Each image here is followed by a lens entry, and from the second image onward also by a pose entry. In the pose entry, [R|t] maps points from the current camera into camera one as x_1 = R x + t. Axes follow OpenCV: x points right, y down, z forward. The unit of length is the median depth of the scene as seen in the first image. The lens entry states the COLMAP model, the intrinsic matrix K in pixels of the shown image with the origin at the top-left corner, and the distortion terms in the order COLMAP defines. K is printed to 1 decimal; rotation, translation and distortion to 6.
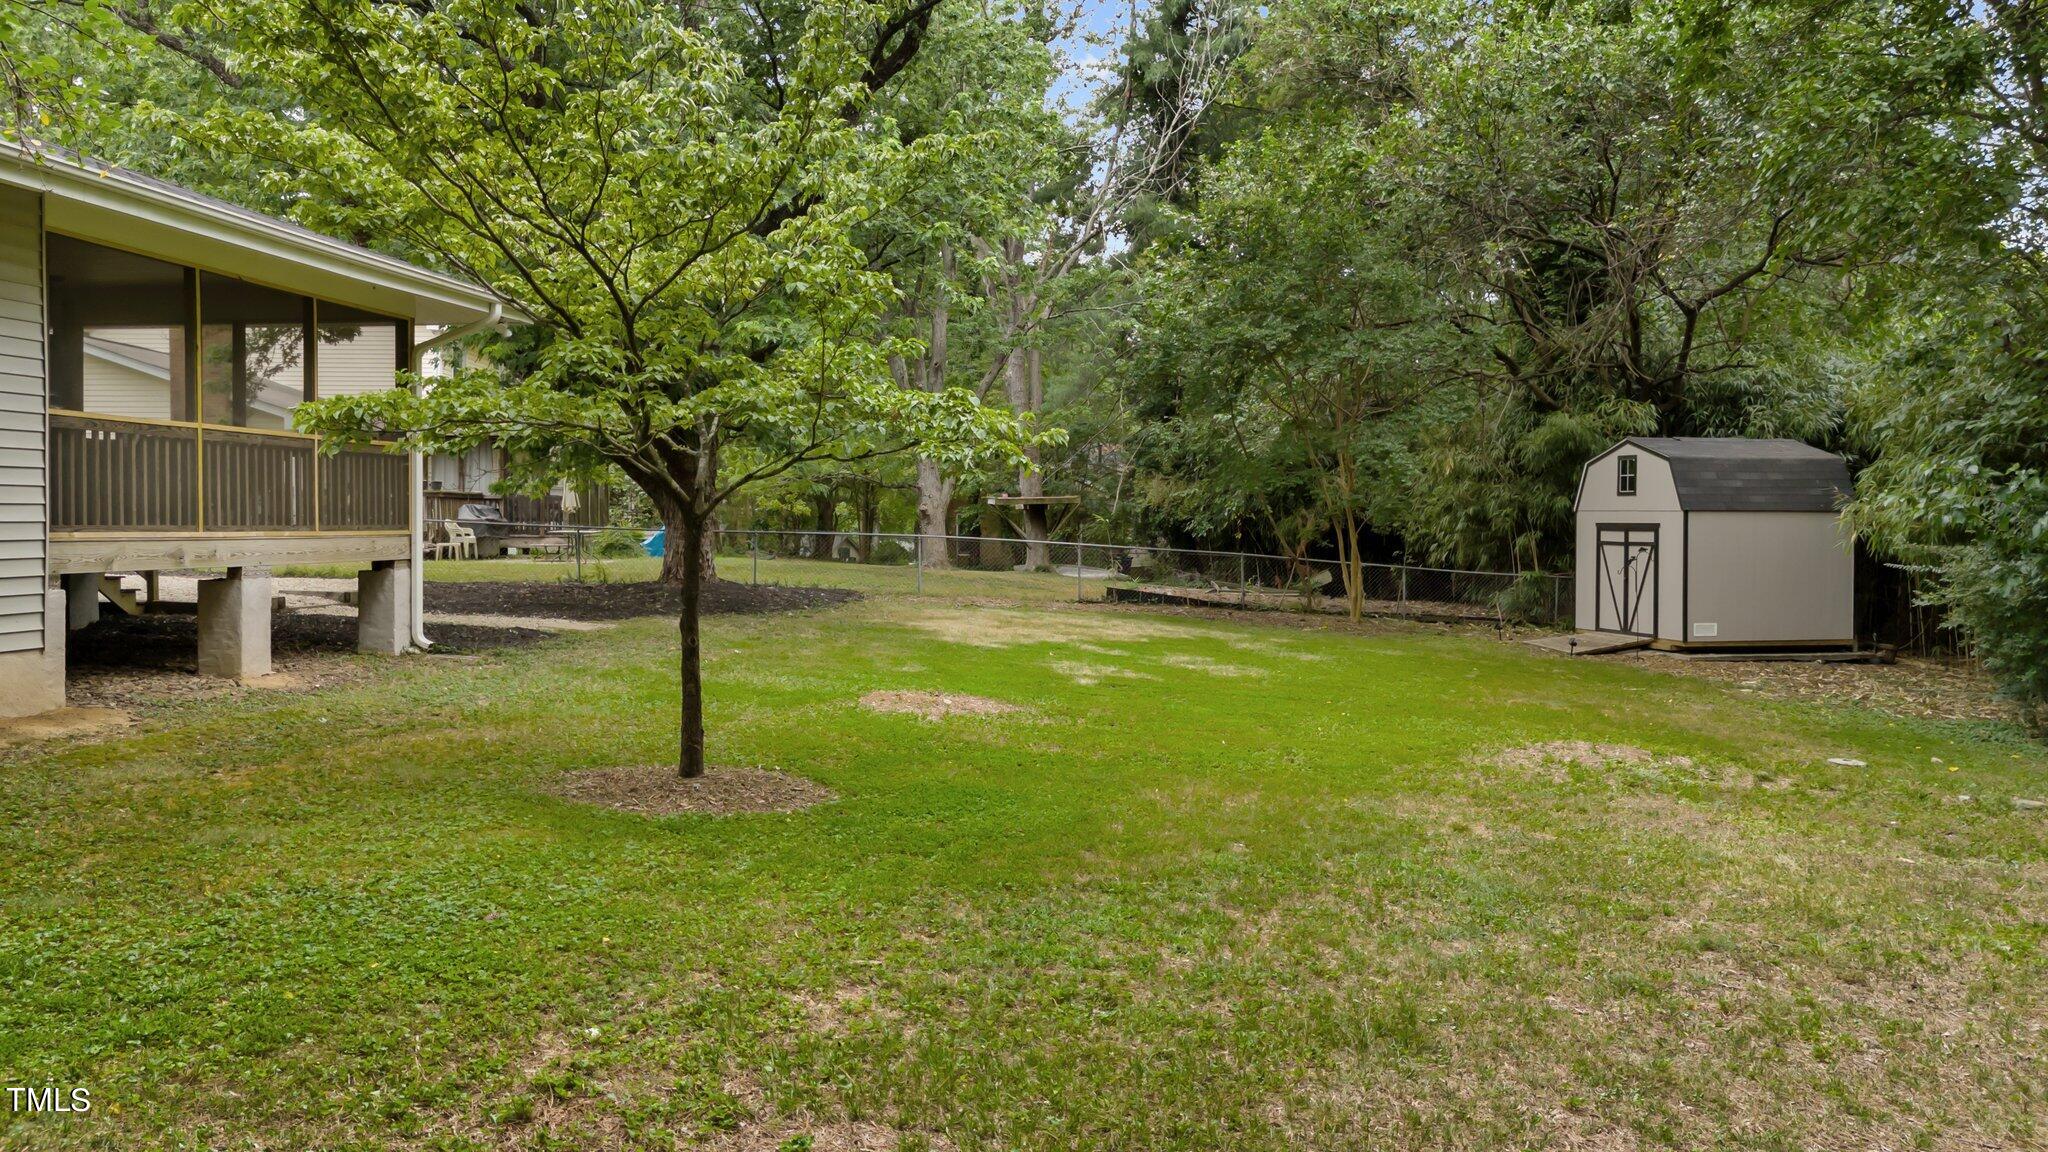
lens RADIAL K [[1509.9, 0, 1015.4], [0, 1509.9, 569.5], [0, 0, 1]] dist [0.048890, -0.047273]
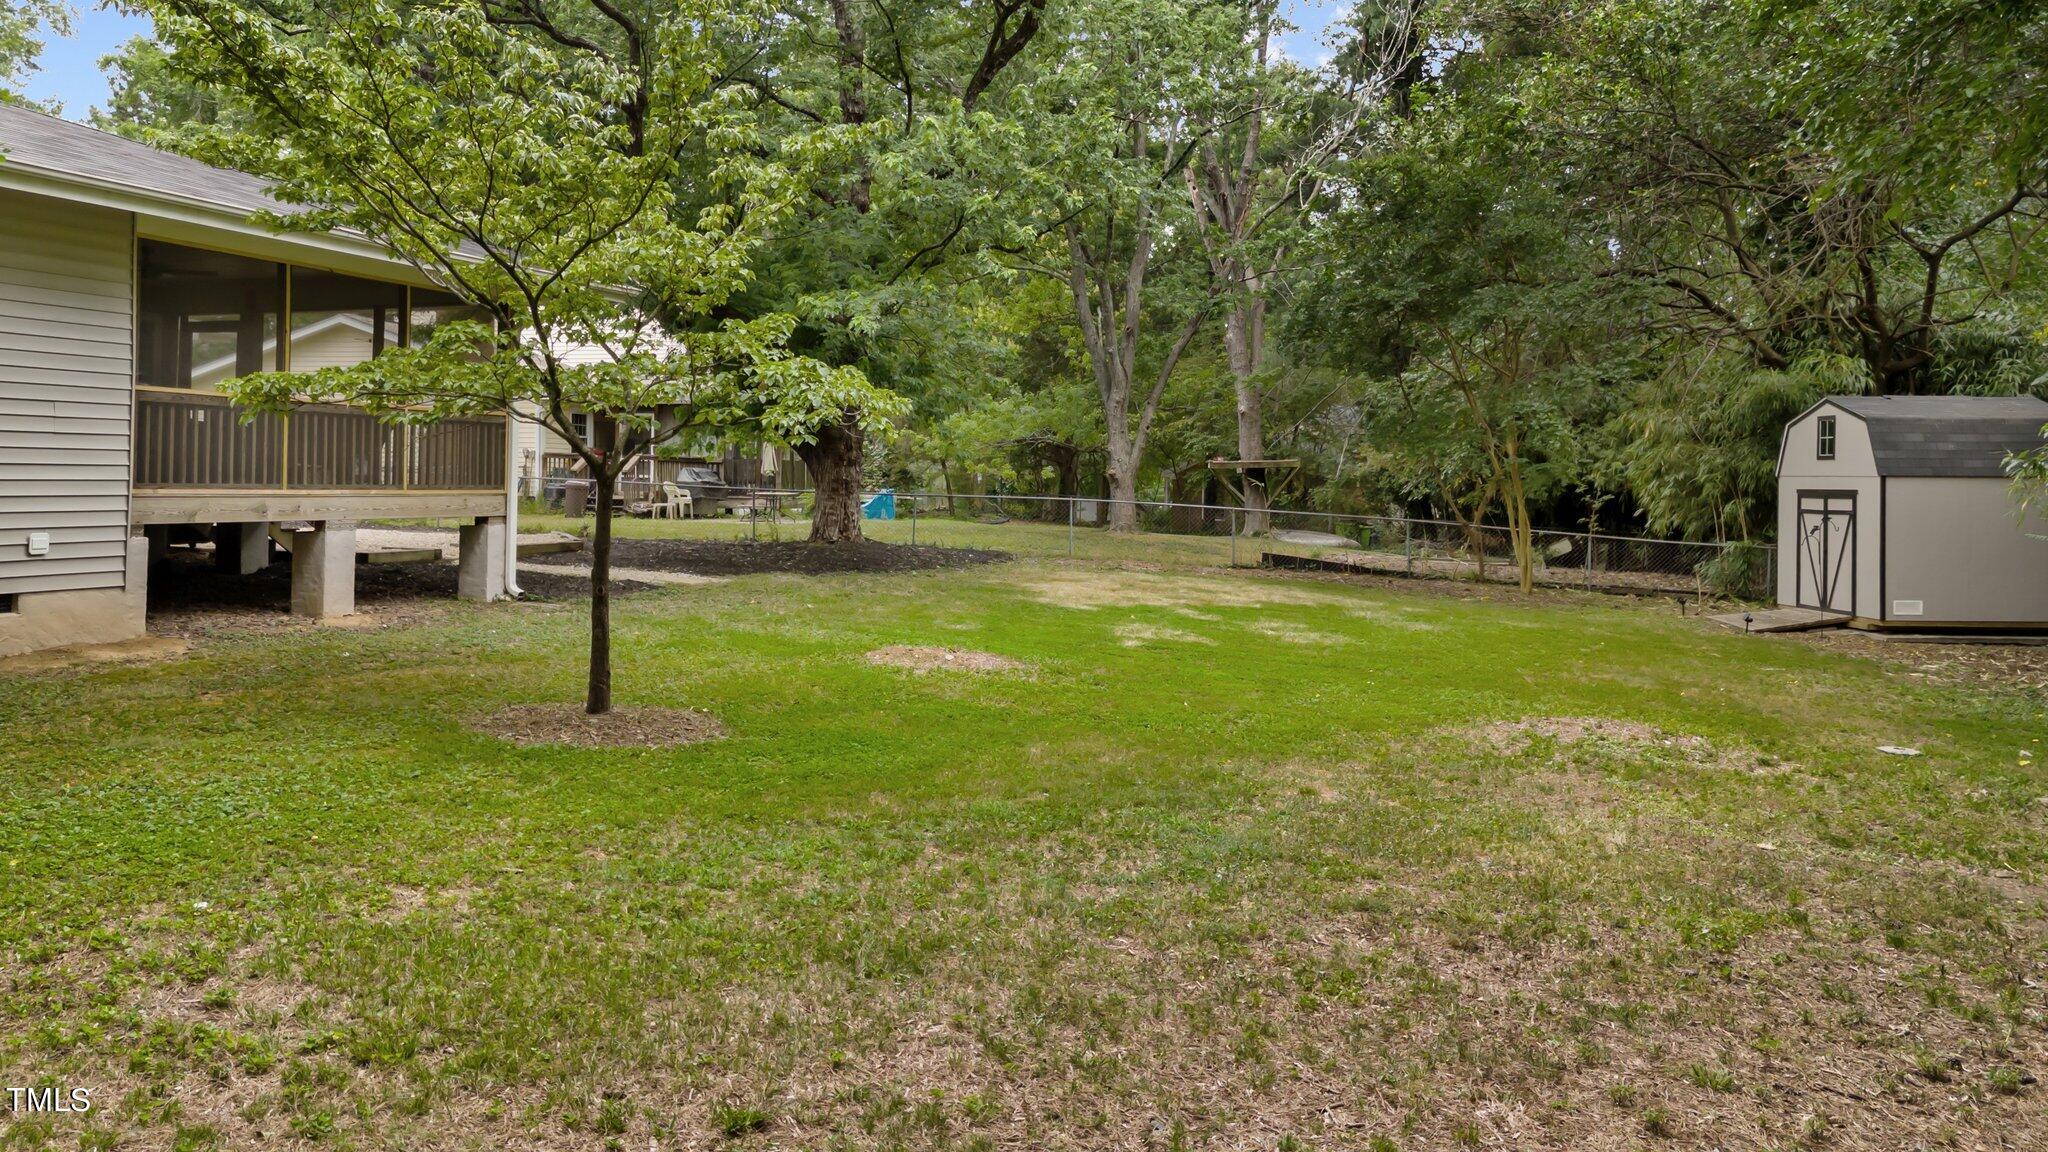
lens RADIAL K [[1537.9, 0, 1009.1], [0, 1537.9, 474.7], [0, 0, 1]] dist [0.012325, 0.004905]
pose [[0.977030, 0.002608, -0.213088, 0.122571], [-0.010987, 0.999212, -0.038148, 0.001329], [0.212820, 0.039613, 0.976288, -0.012942]]
